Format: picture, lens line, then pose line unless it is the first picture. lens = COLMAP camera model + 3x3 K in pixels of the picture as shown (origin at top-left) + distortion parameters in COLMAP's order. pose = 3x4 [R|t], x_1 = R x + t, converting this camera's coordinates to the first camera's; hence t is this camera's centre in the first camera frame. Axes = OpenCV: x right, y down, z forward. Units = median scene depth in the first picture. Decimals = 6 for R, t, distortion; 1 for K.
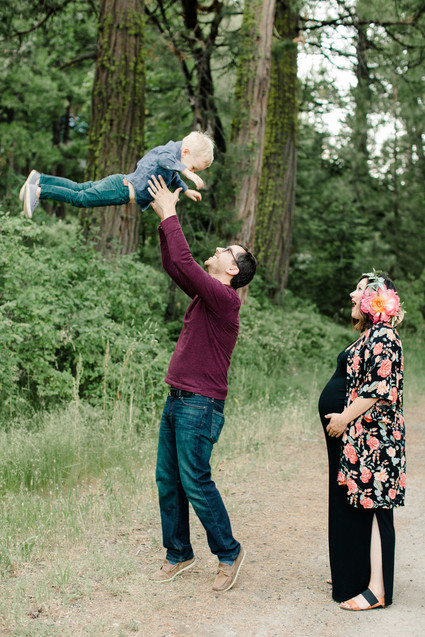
lens RADIAL K [[1059.2, 0, 212.5], [0, 1059.2, 318.5], [0, 0, 1]] dist [-0.058228, -0.002456]
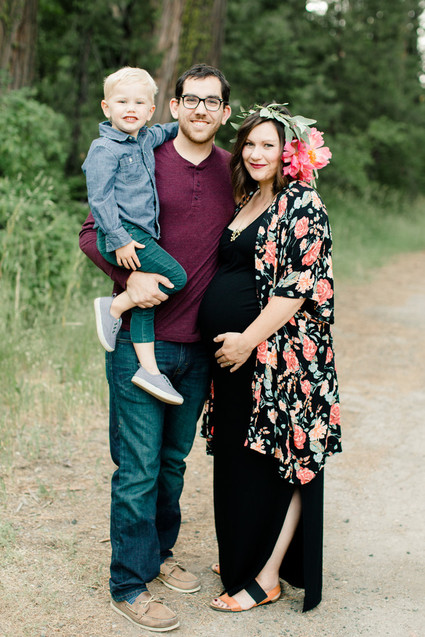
lens RADIAL K [[1083.4, 0, 212.5], [0, 1083.4, 318.5], [0, 0, 1]] dist [-0.060654, -0.000492]
pose [[0.996476, 0.007827, 0.083513, -0.001314], [-0.018608, 0.991457, 0.129100, 0.001305], [-0.081789, -0.130199, 0.988109, 0.147729]]
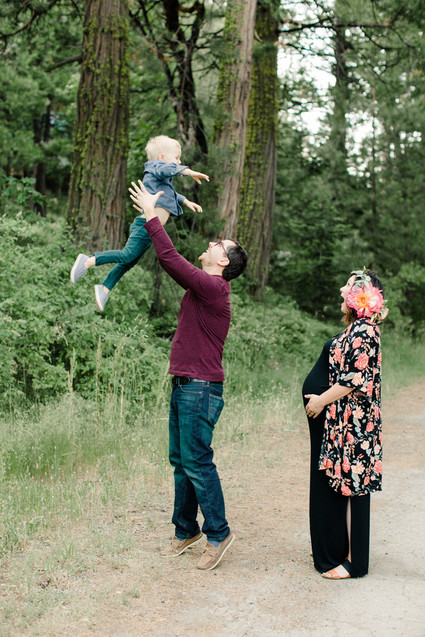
lens RADIAL K [[1083.4, 0, 212.5], [0, 1083.4, 318.5], [0, 0, 1]] dist [-0.060654, -0.000492]
pose [[0.999752, -0.003601, 0.021968, -0.007012], [0.003543, 0.999990, 0.002657, 0.000737], [-0.021978, -0.002579, 0.999755, -0.050846]]
